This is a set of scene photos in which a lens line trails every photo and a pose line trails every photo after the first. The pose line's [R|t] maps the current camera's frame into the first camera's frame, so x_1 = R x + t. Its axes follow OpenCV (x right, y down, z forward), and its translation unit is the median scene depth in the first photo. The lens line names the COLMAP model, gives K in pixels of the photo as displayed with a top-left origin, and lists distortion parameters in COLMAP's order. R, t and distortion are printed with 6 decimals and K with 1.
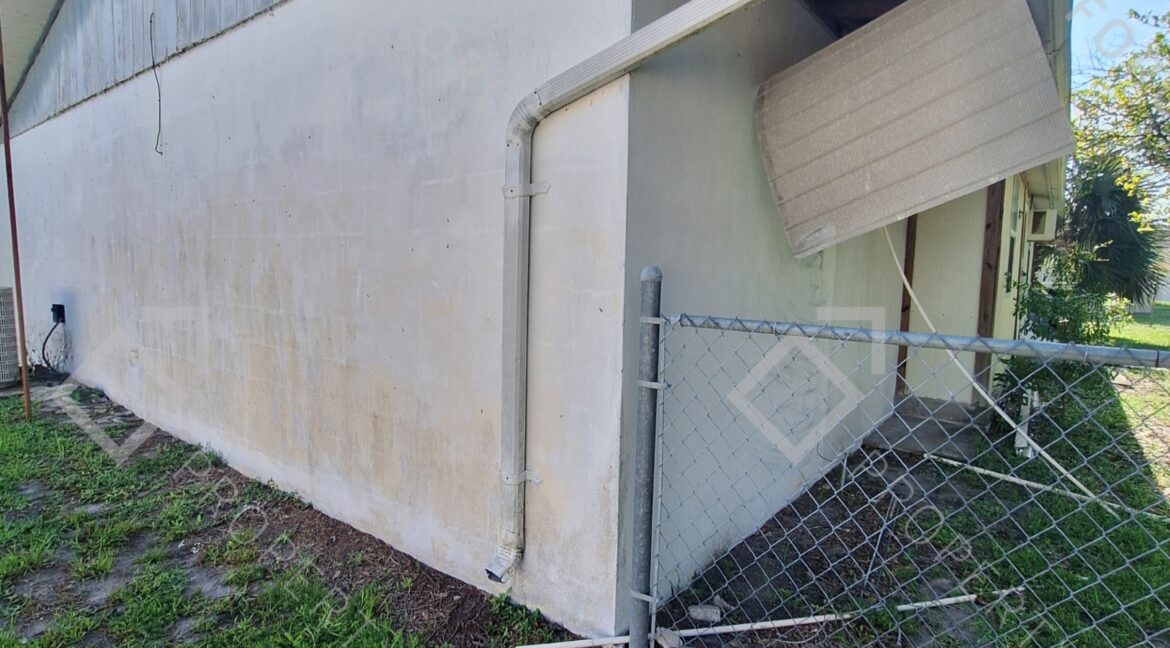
lens RADIAL K [[619.8, 0, 584.6], [0, 619.8, 319.7], [0, 0, 1]] dist [-0.005264, 0.002103]
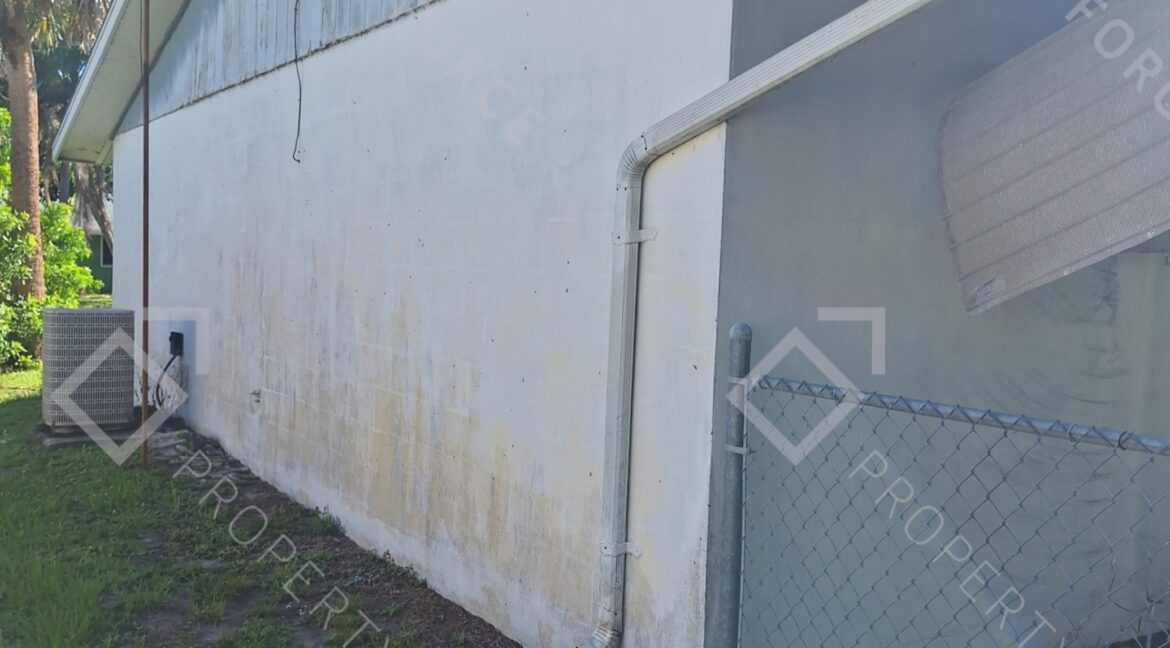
lens RADIAL K [[1087.5, 0, 601.7], [0, 1087.5, 327.8], [0, 0, 1]] dist [0.172772, -0.327545]
pose [[0.947922, 0.035023, -0.316571, 0.259543], [-0.050482, 0.997893, -0.040758, -0.000861], [0.314477, 0.054617, 0.947693, -0.383204]]
